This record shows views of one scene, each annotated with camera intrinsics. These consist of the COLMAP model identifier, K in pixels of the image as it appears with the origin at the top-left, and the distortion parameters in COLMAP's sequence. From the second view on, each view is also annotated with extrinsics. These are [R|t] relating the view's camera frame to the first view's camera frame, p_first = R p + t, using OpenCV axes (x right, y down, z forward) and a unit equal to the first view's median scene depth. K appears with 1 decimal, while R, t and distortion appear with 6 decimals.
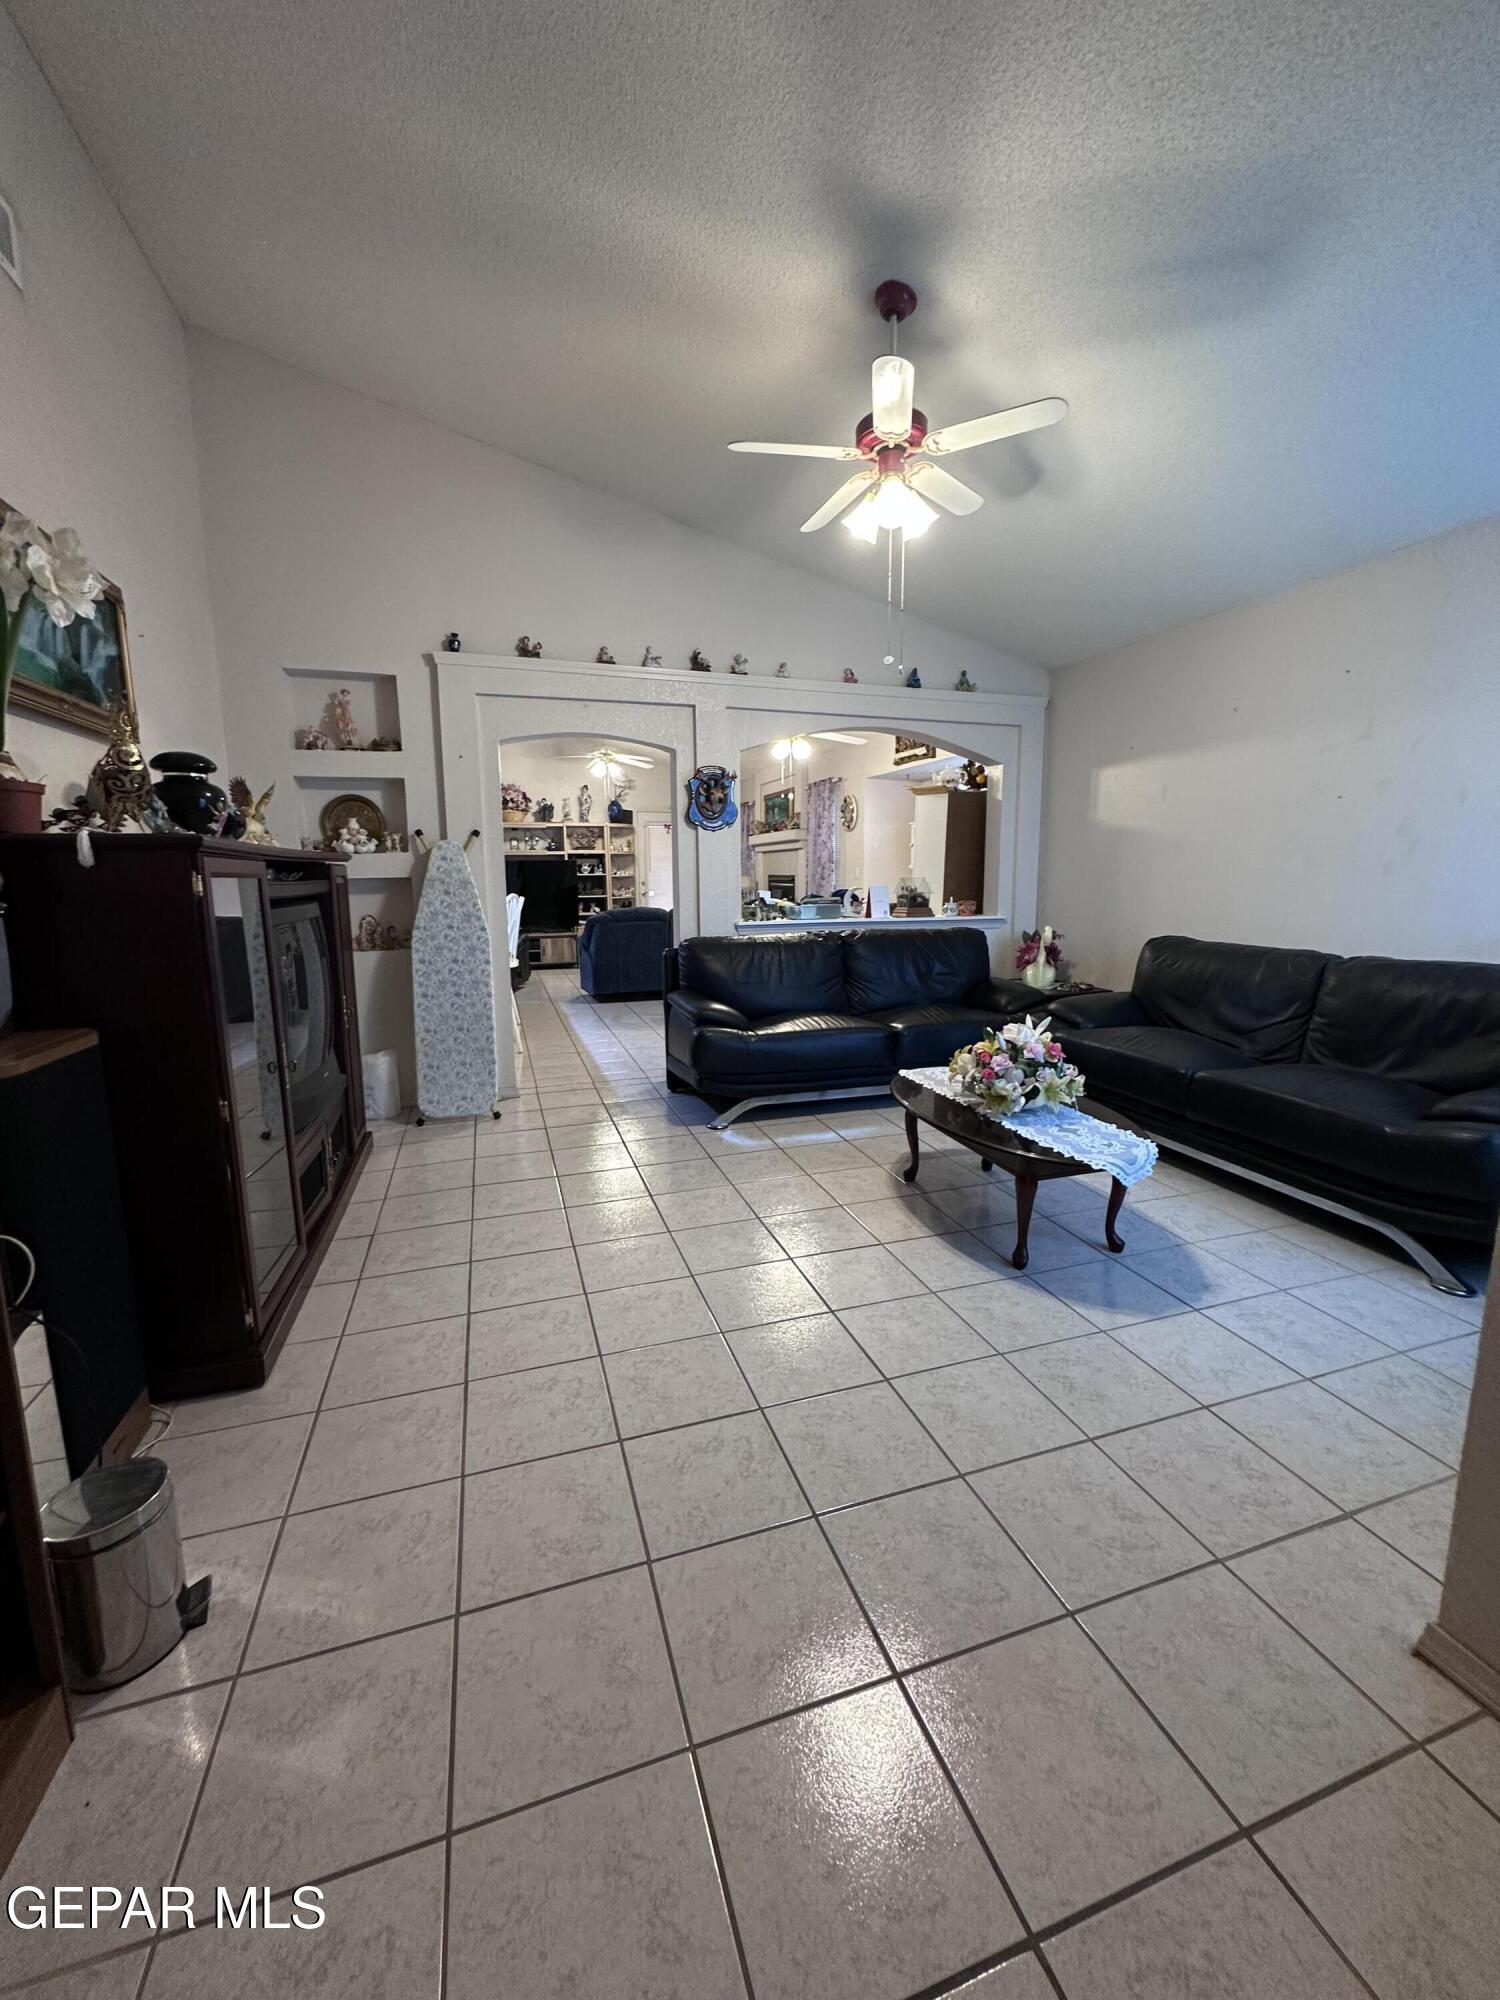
lens RADIAL K [[794.6, 0, 742.3], [0, 794.6, 999.0], [0, 0, 1]] dist [0.000075, 0.000114]
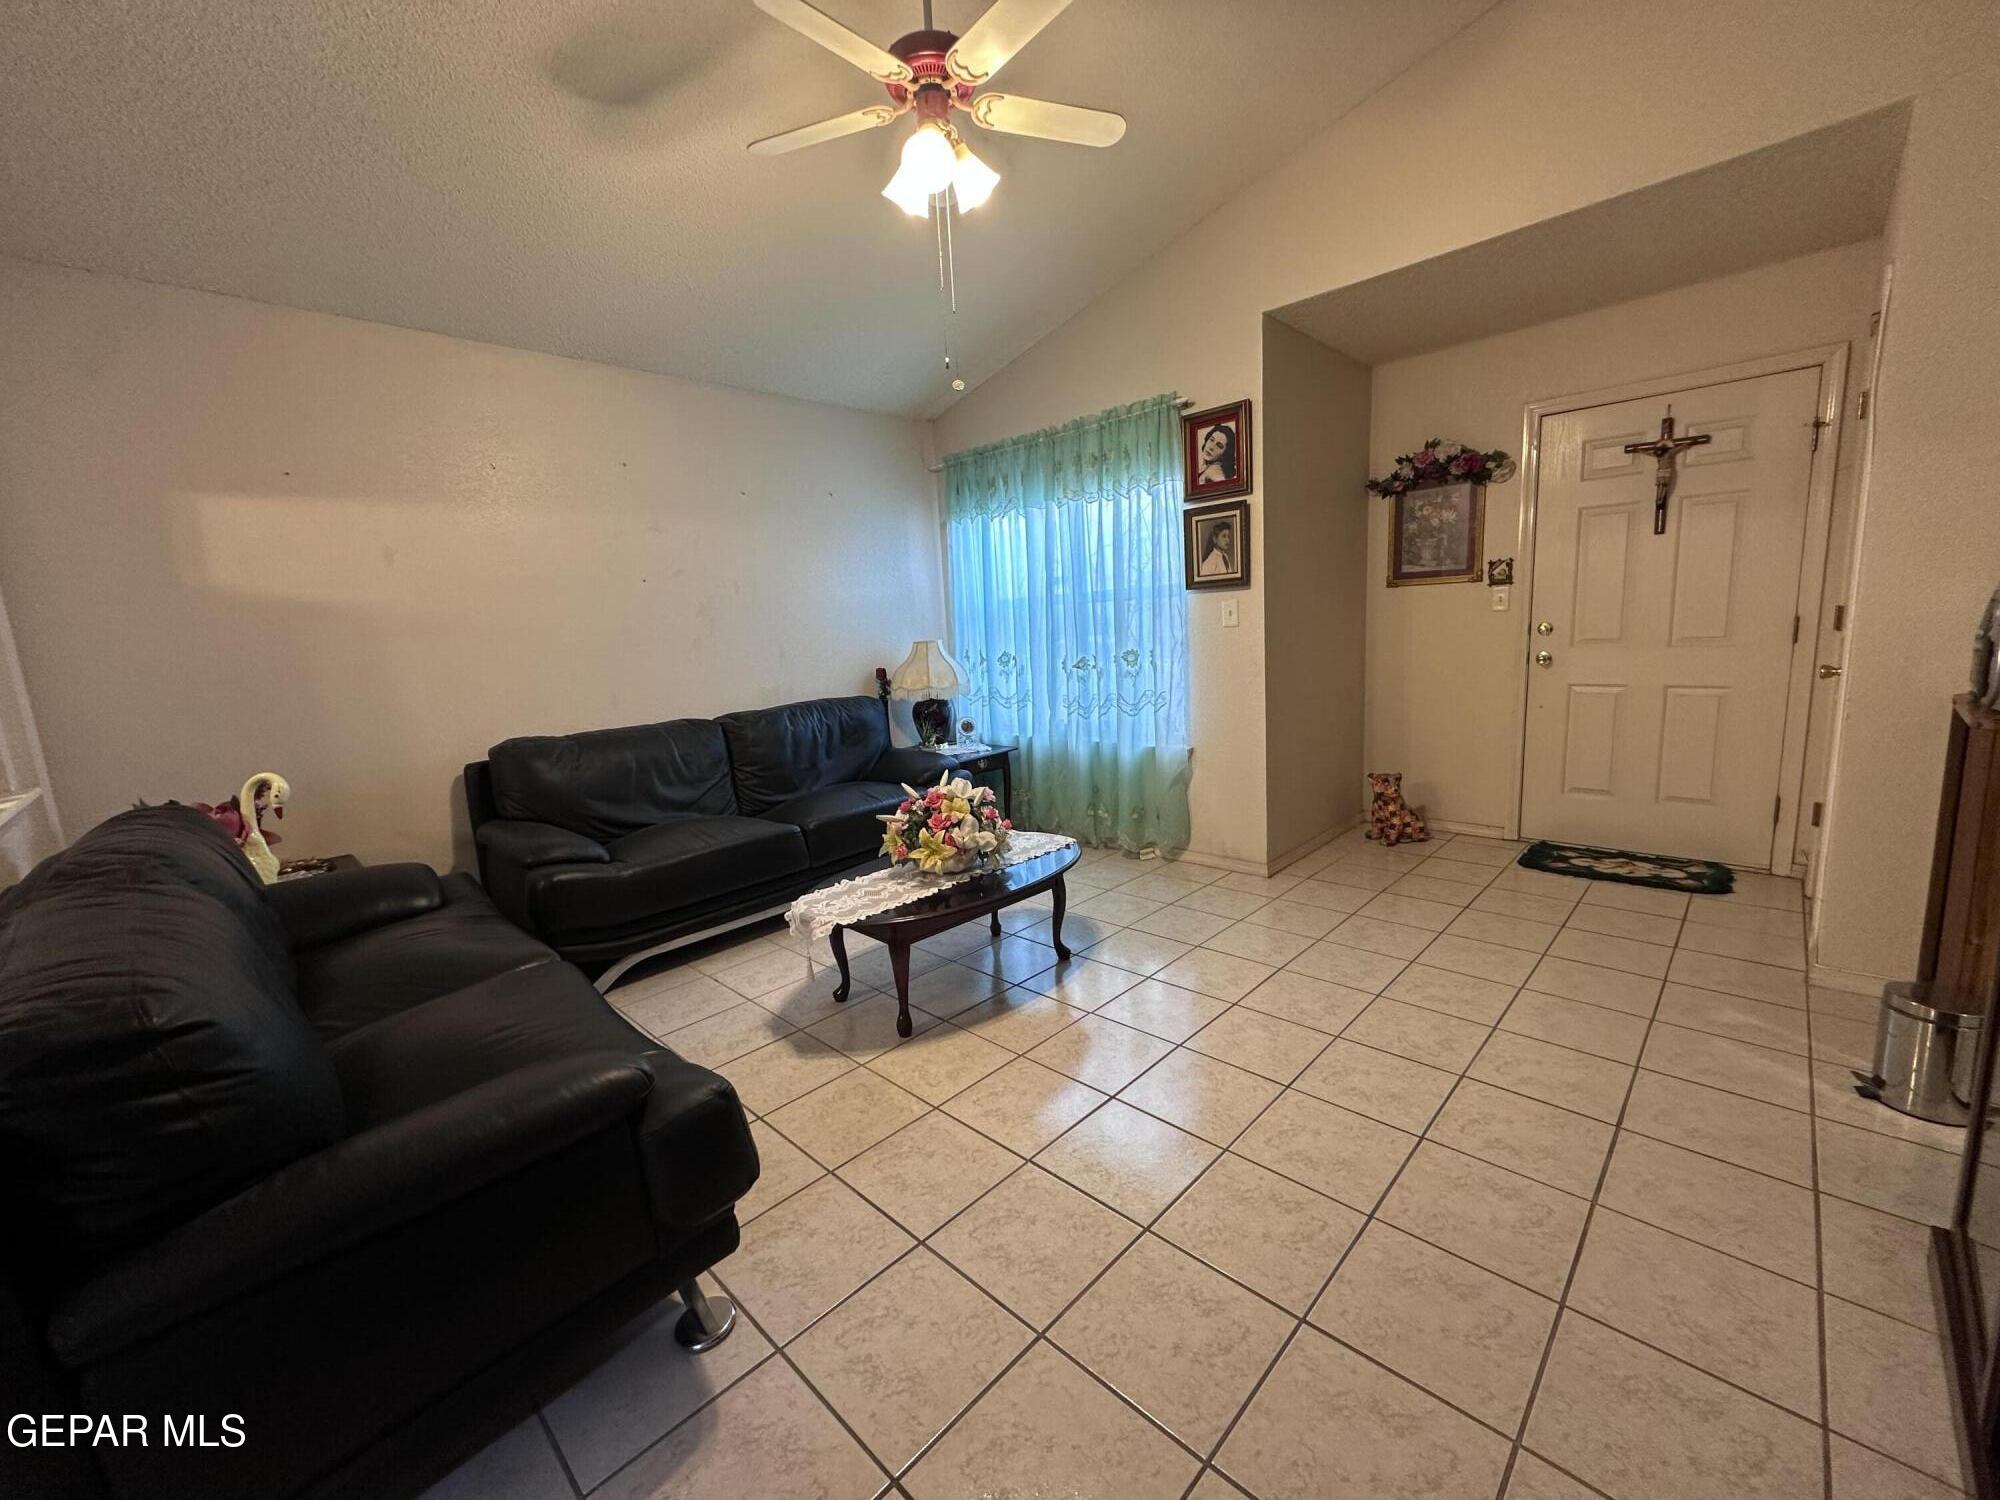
lens RADIAL K [[794.6, 0, 982.5], [0, 794.6, 749.5], [0, 0, 1]] dist [0.000075, 0.000114]
pose [[-0.453936, -0.117748, 0.883220, -0.632153], [0.192832, 0.954758, 0.226392, -0.264302], [-0.869918, 0.273081, -0.410693, 1.544202]]
